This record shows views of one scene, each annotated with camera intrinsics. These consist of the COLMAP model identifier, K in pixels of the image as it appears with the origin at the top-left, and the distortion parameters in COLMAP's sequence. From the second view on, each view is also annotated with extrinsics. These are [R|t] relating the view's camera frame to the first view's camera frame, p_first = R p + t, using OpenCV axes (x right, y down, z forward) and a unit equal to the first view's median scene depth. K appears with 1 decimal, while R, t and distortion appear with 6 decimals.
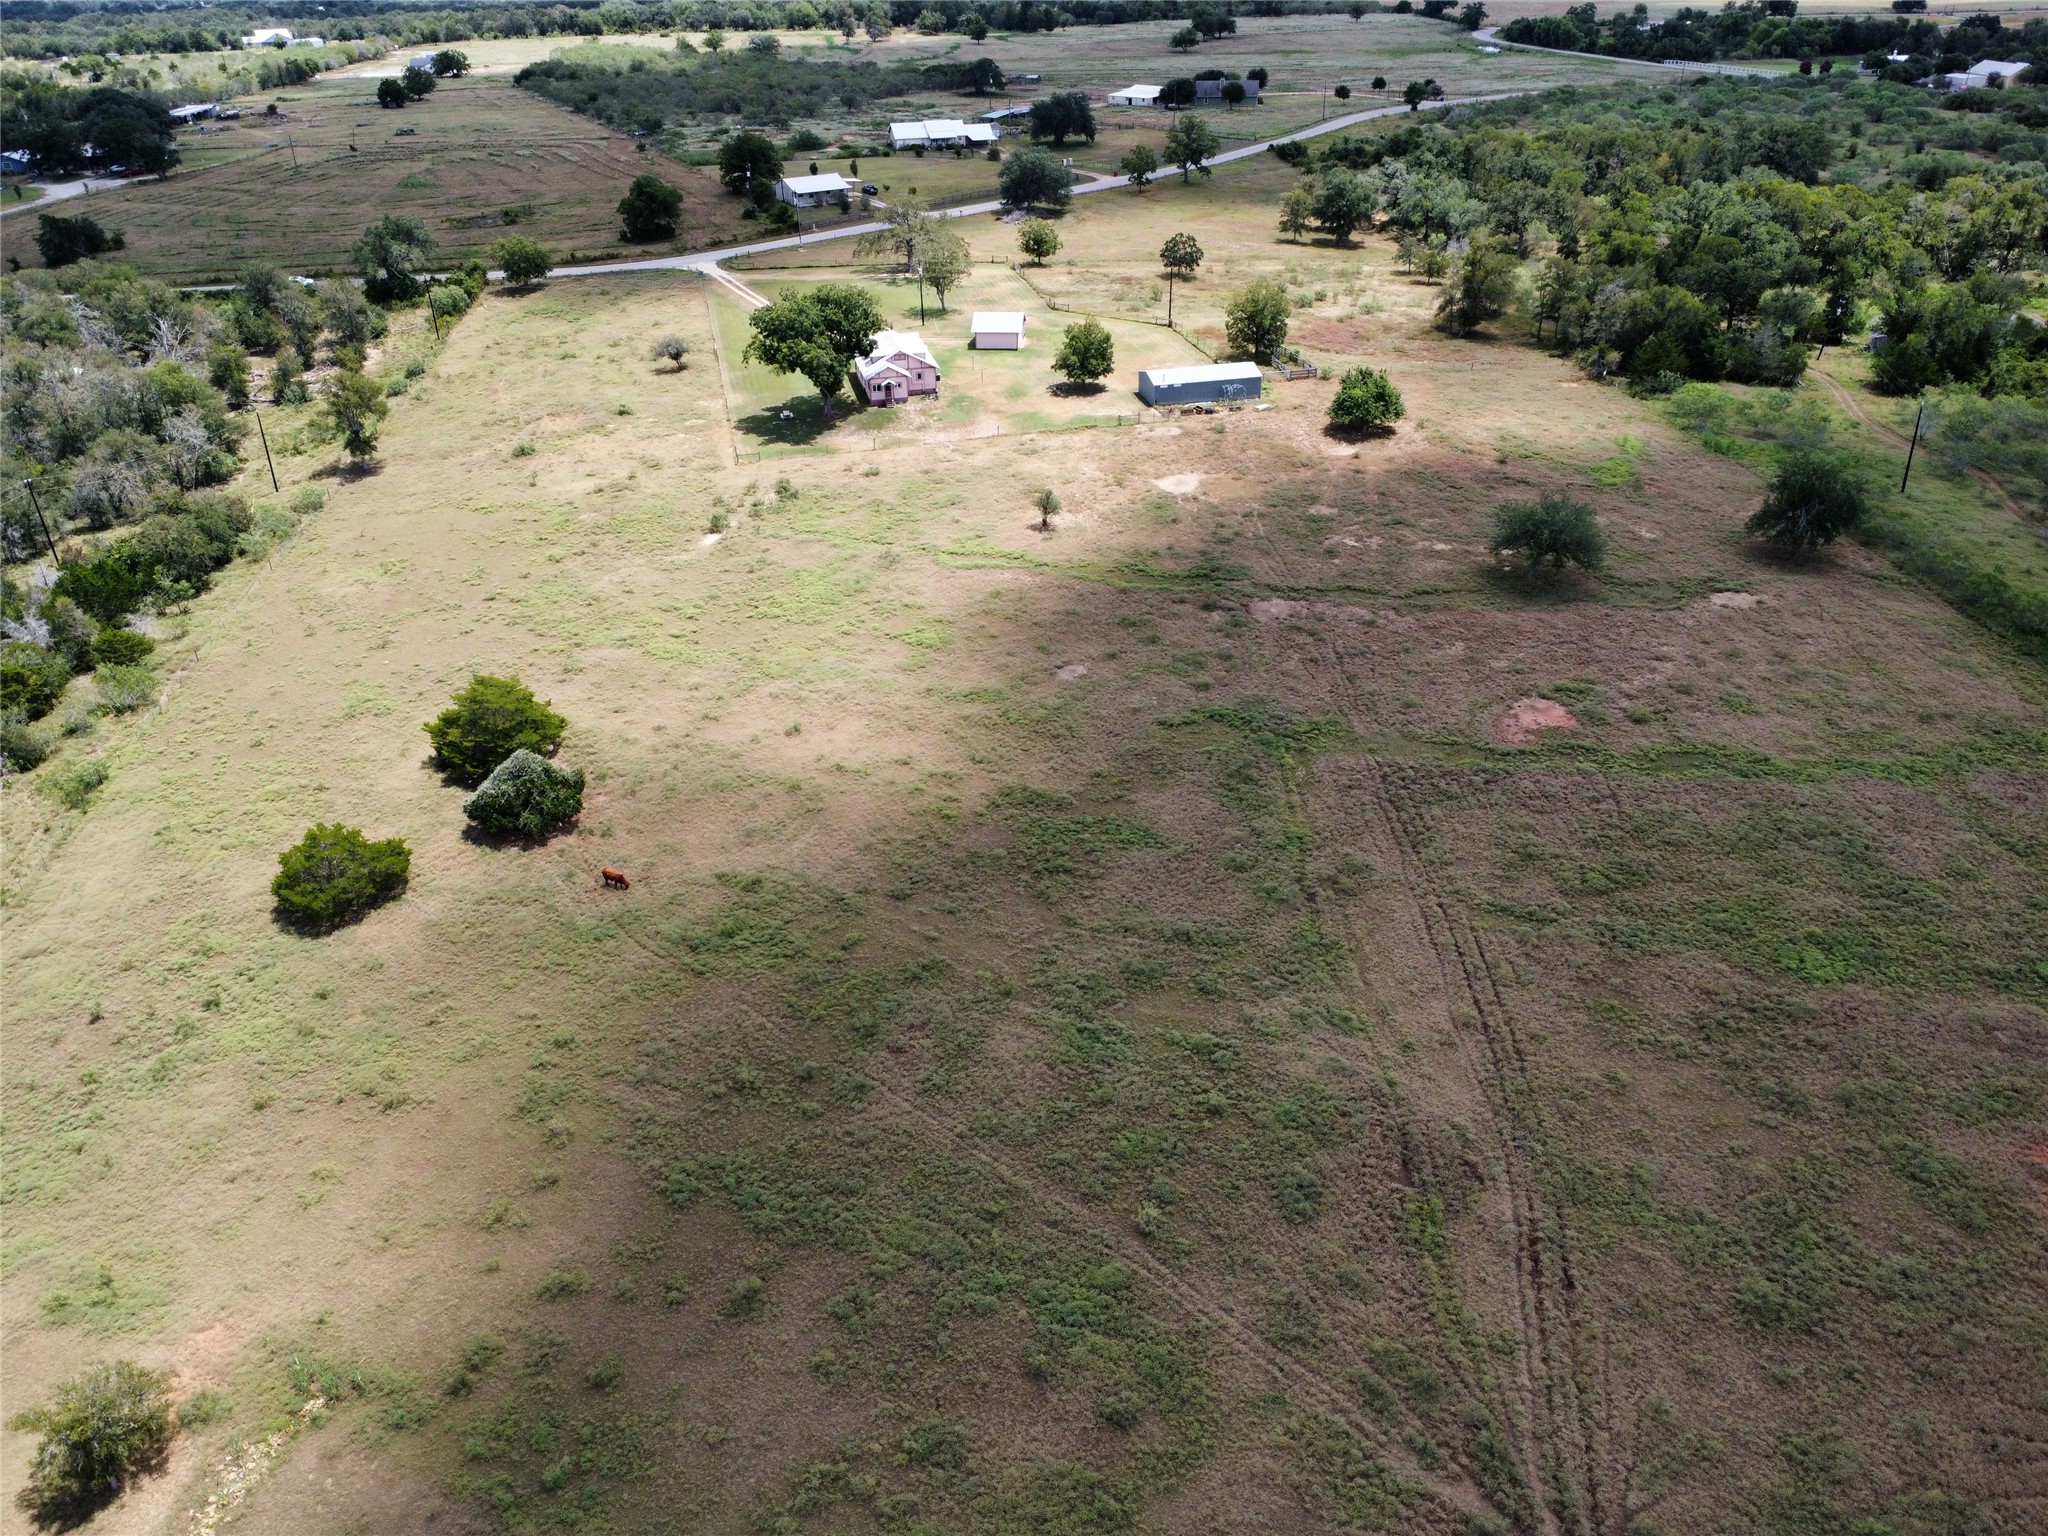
lens RADIAL K [[1492.3, 0, 1026.6], [0, 1492.3, 814.3], [0, 0, 1]] dist [0.022574, -0.027885]
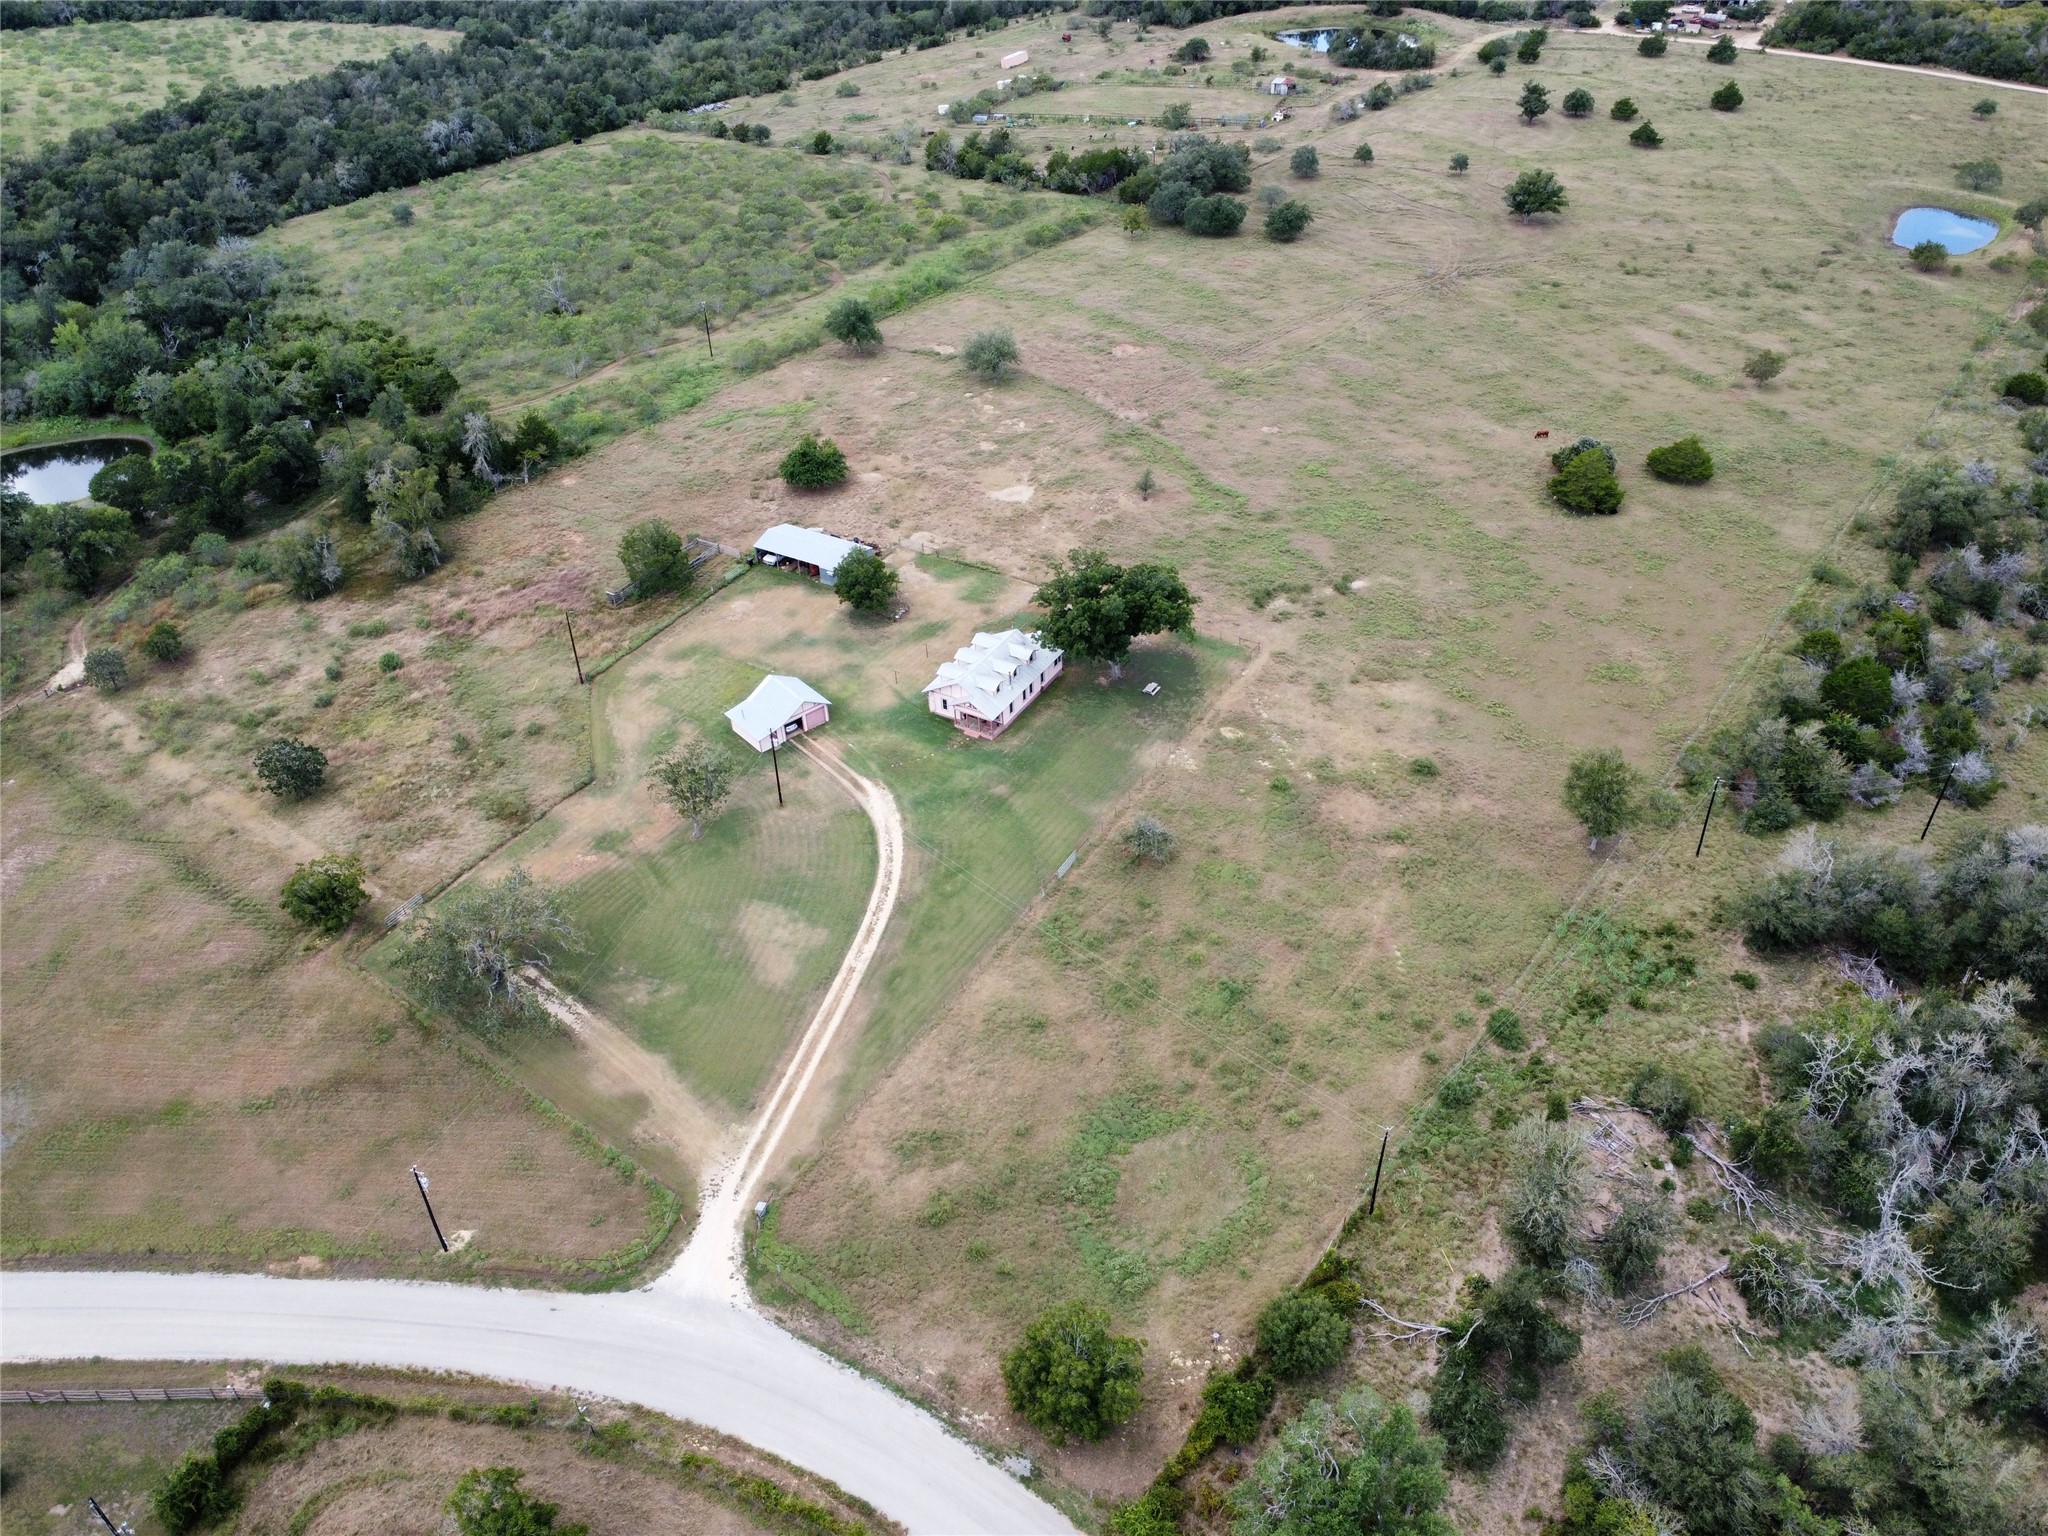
lens RADIAL K [[1536.1, 0, 1027.2], [0, 1536.1, 756.5], [0, 0, 1]] dist [0.005272, -0.004835]
pose [[-0.723784, -0.378661, 0.576847, -0.631938], [0.397851, 0.454025, 0.797230, -0.979091], [-0.563783, 0.806521, -0.177965, 1.182243]]
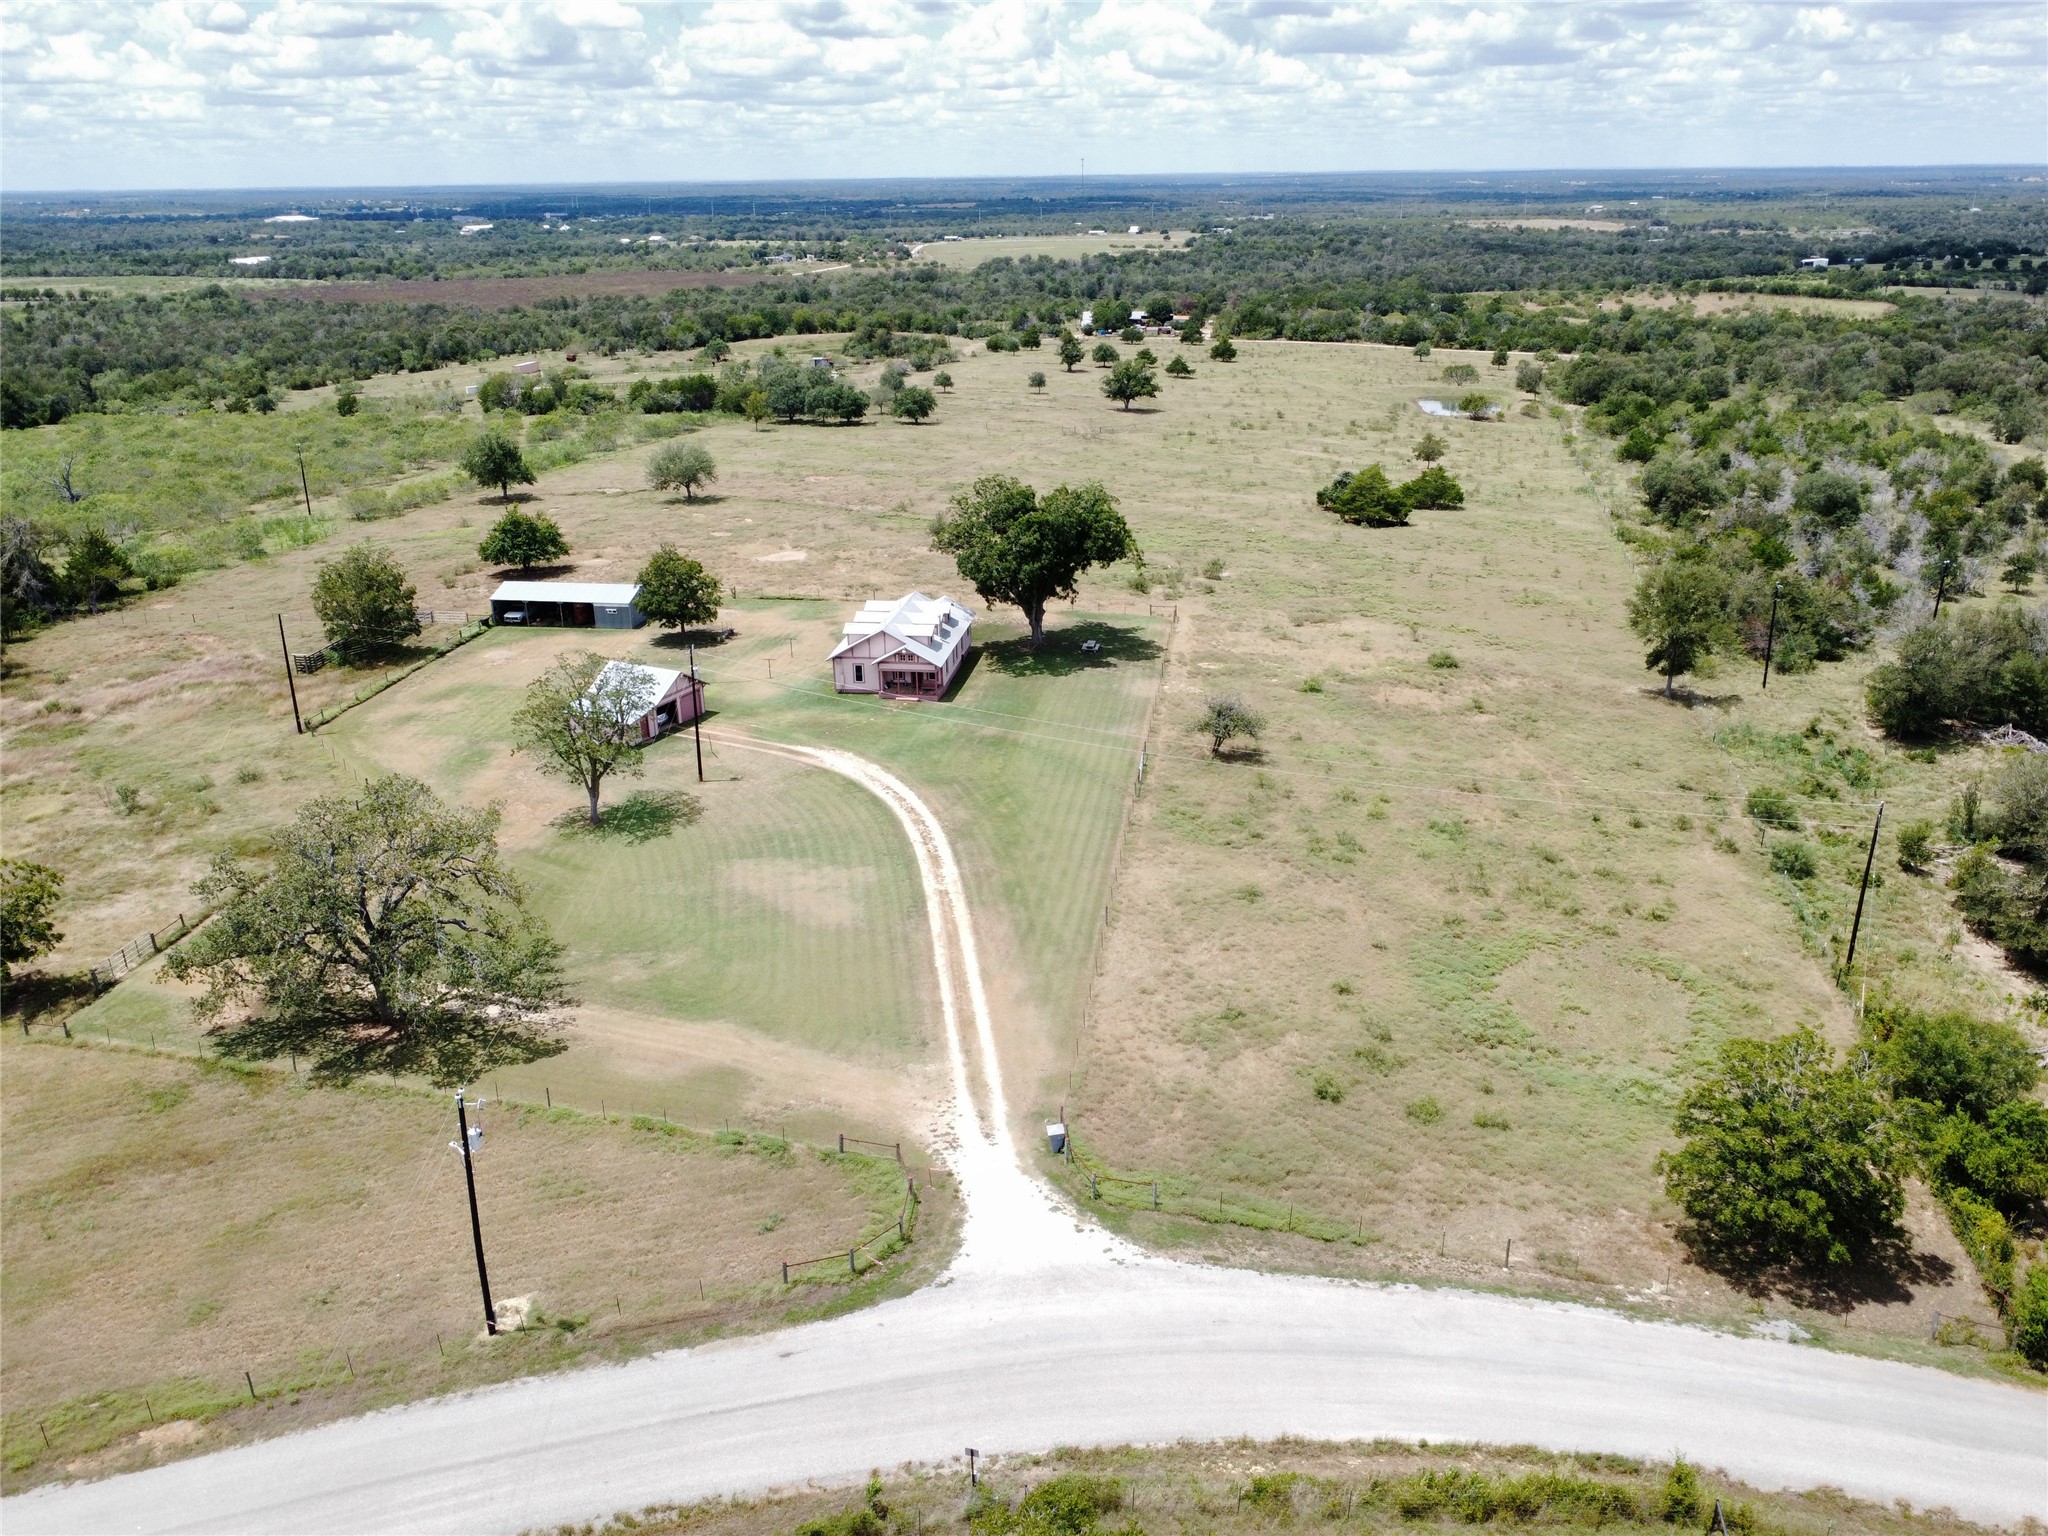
lens RADIAL K [[1536.1, 0, 1027.2], [0, 1536.1, 756.5], [0, 0, 1]] dist [0.005272, -0.004835]
pose [[-0.931498, -0.098508, 0.350154, -0.381334], [0.215704, 0.625515, 0.749802, -0.766157], [-0.292888, 0.773968, -0.561417, 1.401799]]
